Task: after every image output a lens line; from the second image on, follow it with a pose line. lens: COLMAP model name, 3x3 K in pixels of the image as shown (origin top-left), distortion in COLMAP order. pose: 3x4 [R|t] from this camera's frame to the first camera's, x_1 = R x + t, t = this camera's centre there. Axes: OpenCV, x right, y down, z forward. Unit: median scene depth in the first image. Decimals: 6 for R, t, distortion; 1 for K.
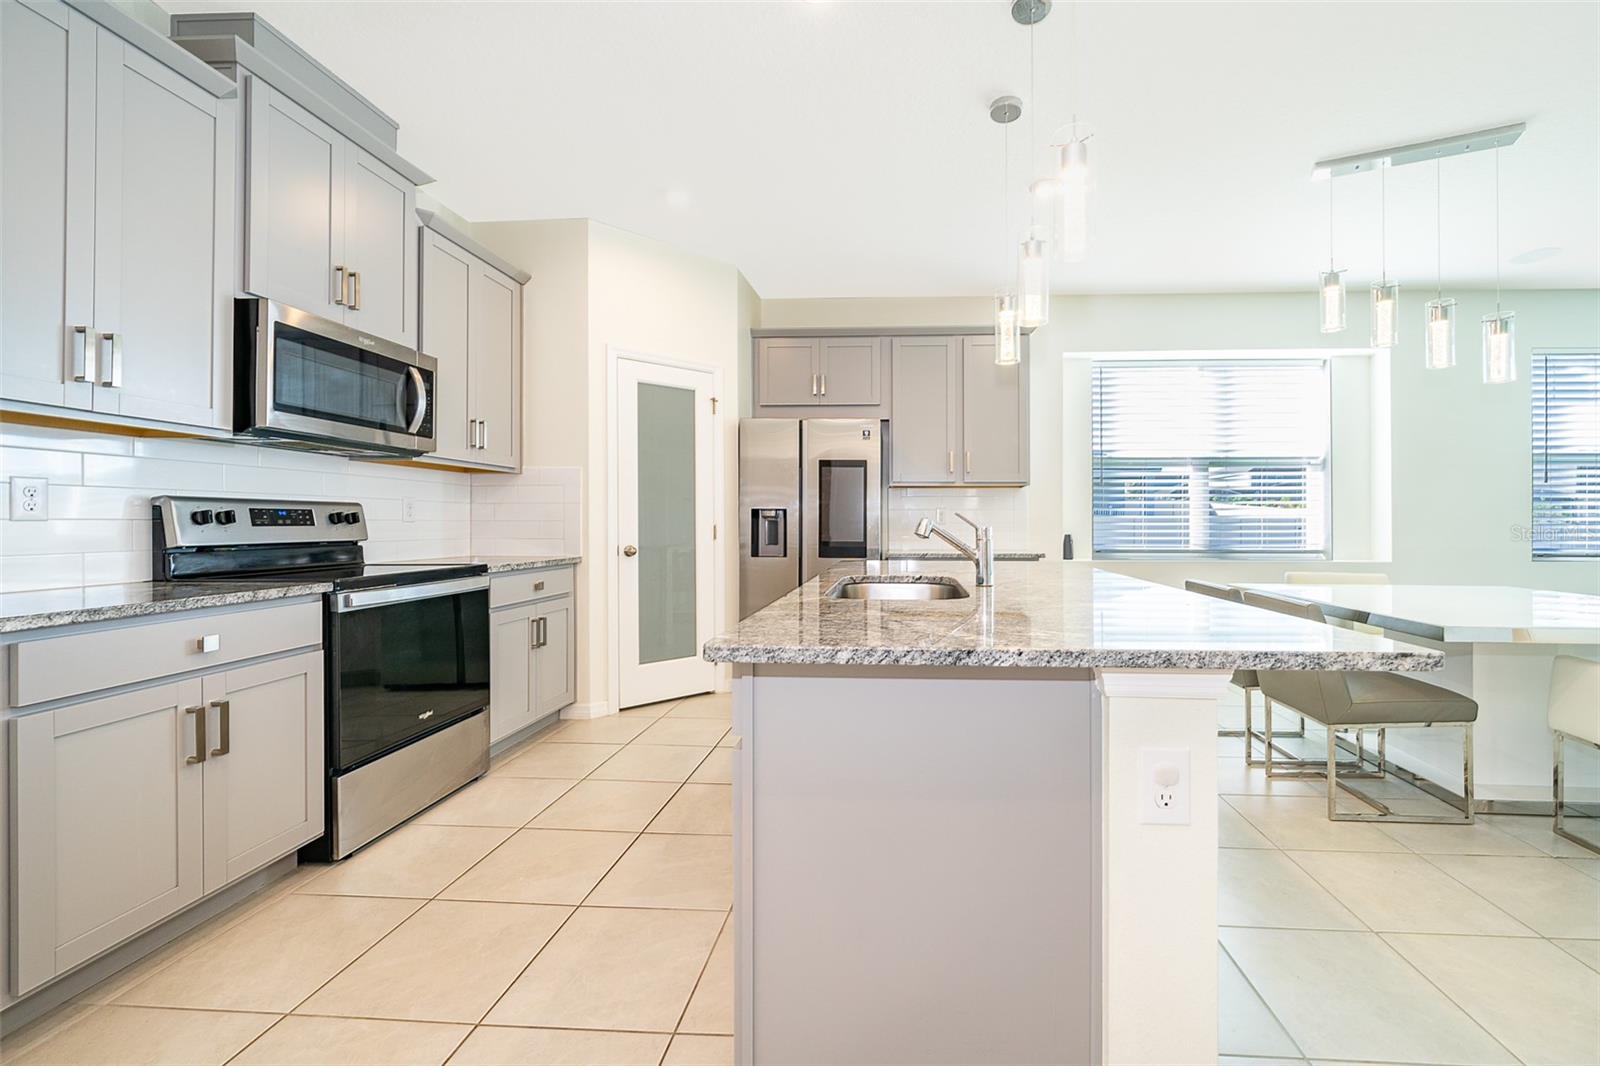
lens RADIAL K [[654.5, 0, 864.7], [0, 654.5, 518.9], [0, 0, 1]] dist [-0.002043, -0.000495]
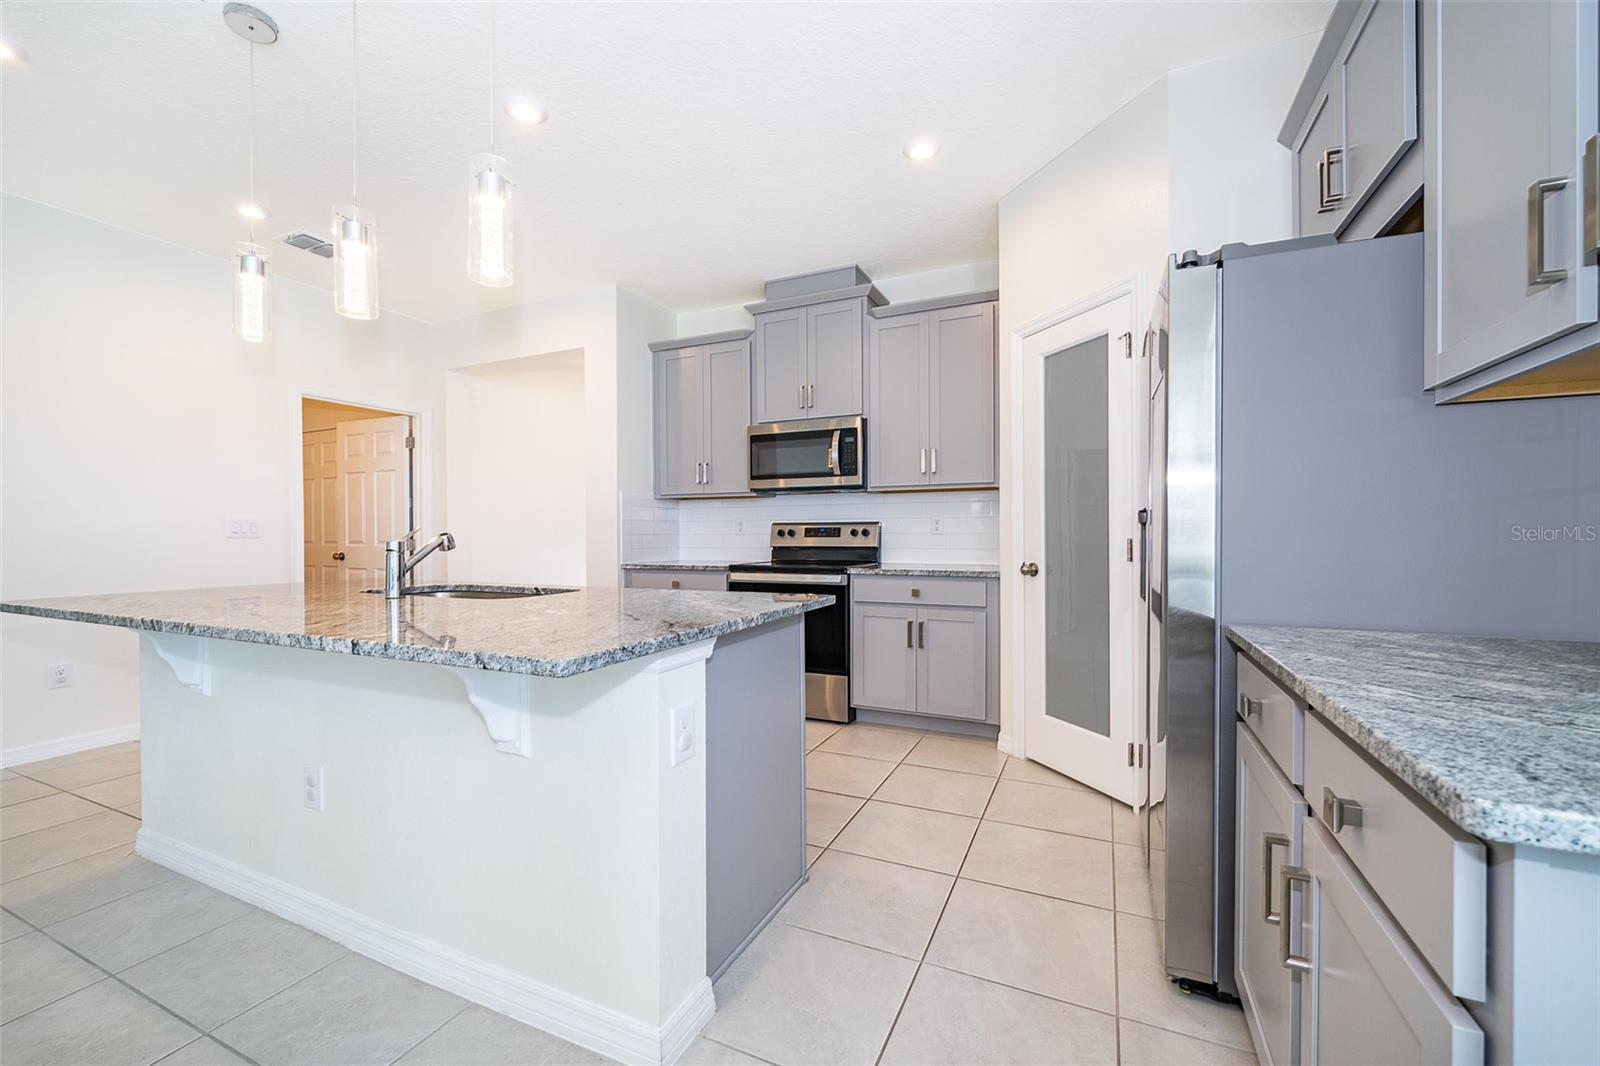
lens RADIAL K [[616.7, 0, 799.9], [0, 616.7, 537.8], [0, 0, 1]] dist [-0.001229, -0.000169]
pose [[-0.355888, 0.005231, -0.934514, 0.480075], [0.009746, 0.999951, 0.001886, 0.005935], [0.934478, -0.008436, -0.355921, 1.046594]]
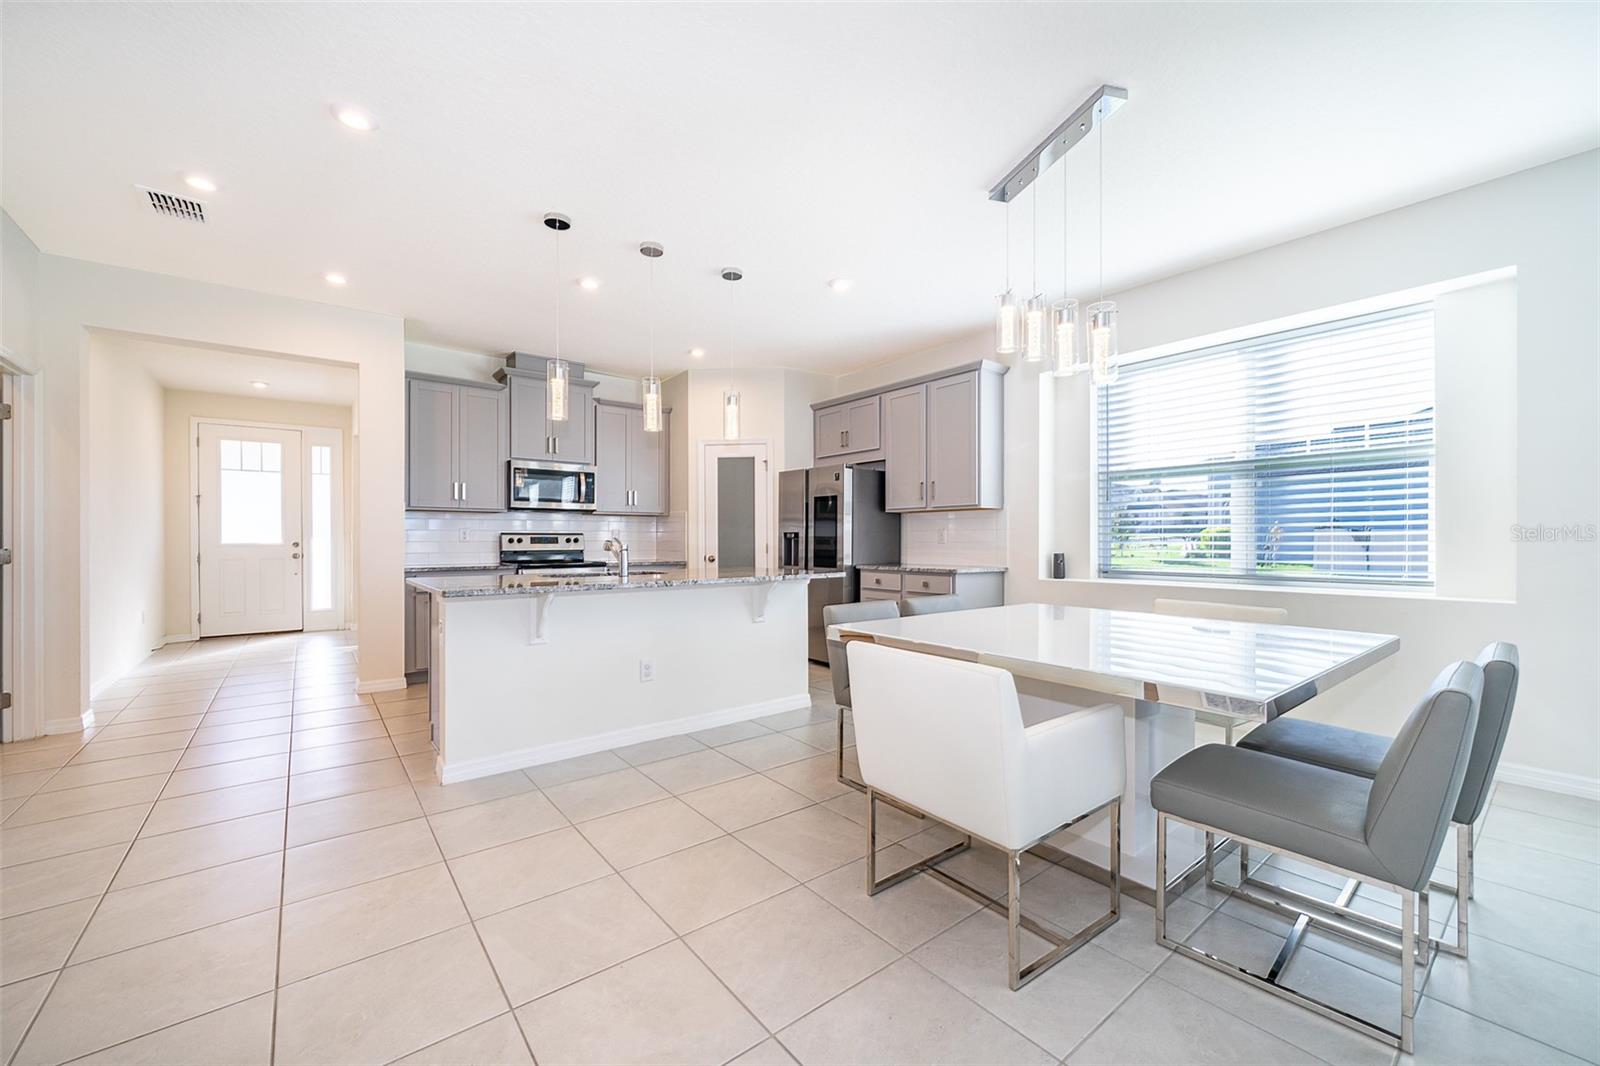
lens RADIAL K [[624.1, 0, 796.0], [0, 624.1, 541.8], [0, 0, 1]] dist [-0.005977, -0.000176]
pose [[0.658606, -0.000626, -0.752488, 1.039724], [0.005964, 0.999973, 0.004388, -0.000595], [0.752465, -0.007378, 0.658591, 0.105772]]
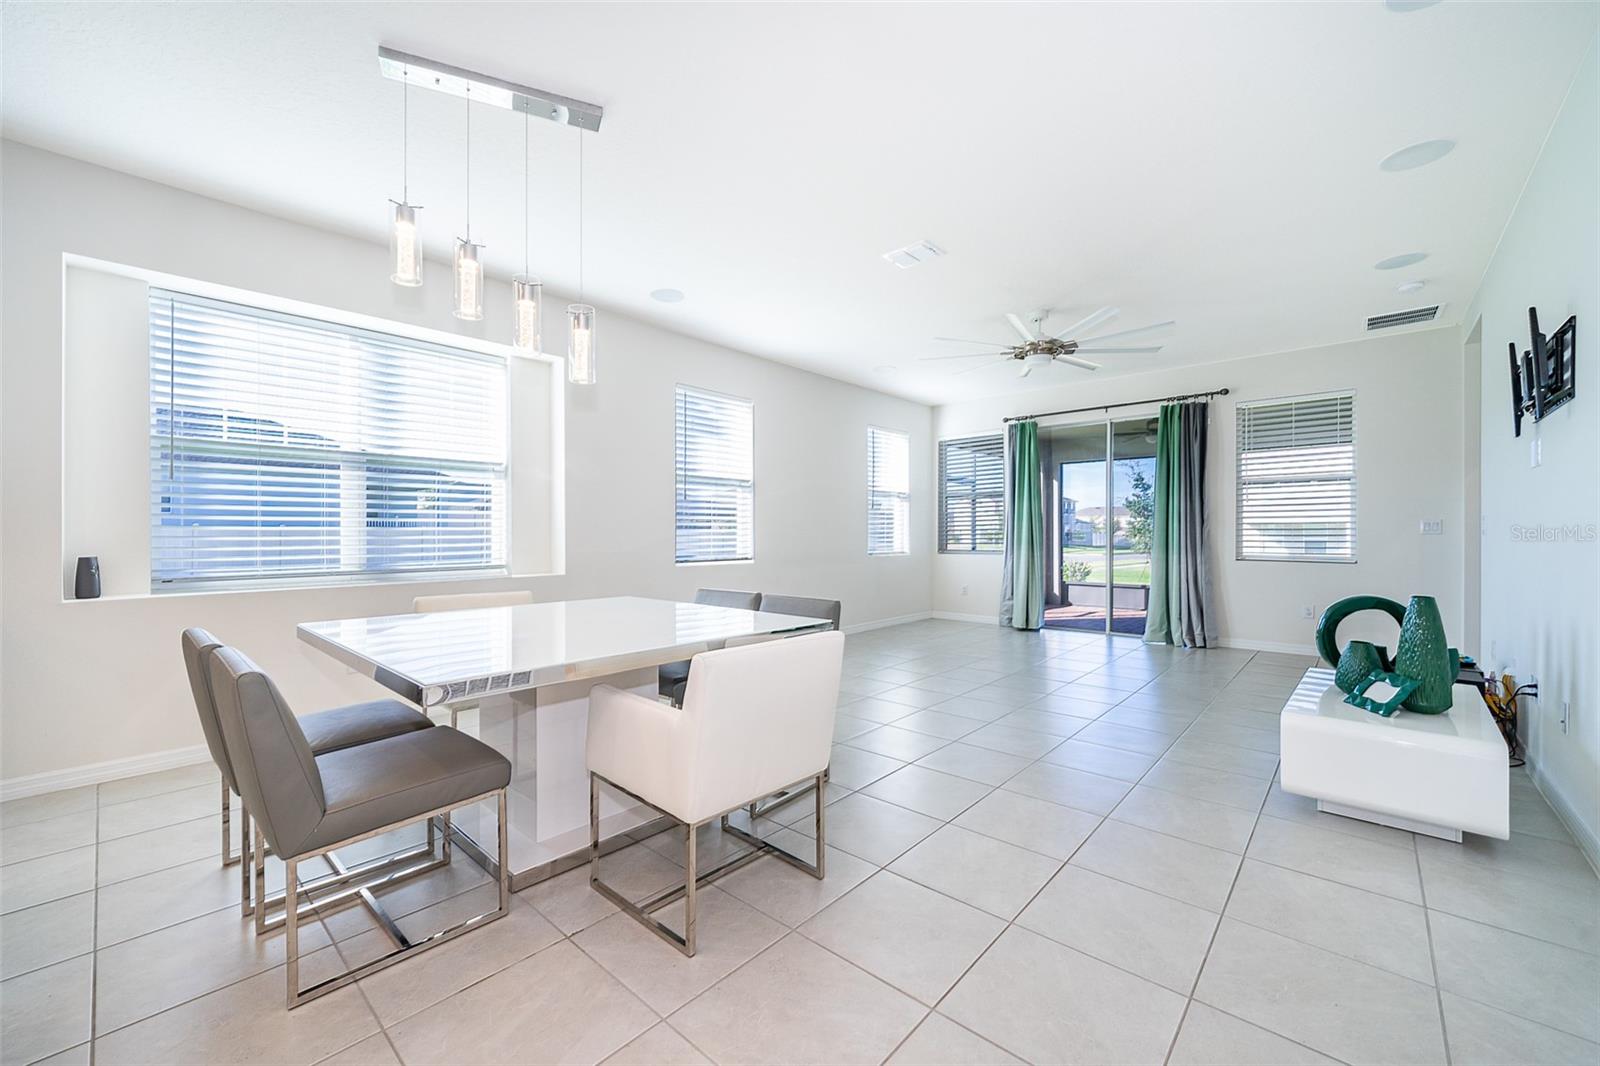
lens RADIAL K [[638.2, 0, 800.0], [0, 638.2, 533.0], [0, 0, 1]] dist [0.000378, -0.000240]
pose [[0.627381, -0.003711, 0.778703, 0.363546], [0.000254, 0.999990, 0.004562, -0.001395], [-0.778712, -0.002665, 0.627376, 0.154842]]
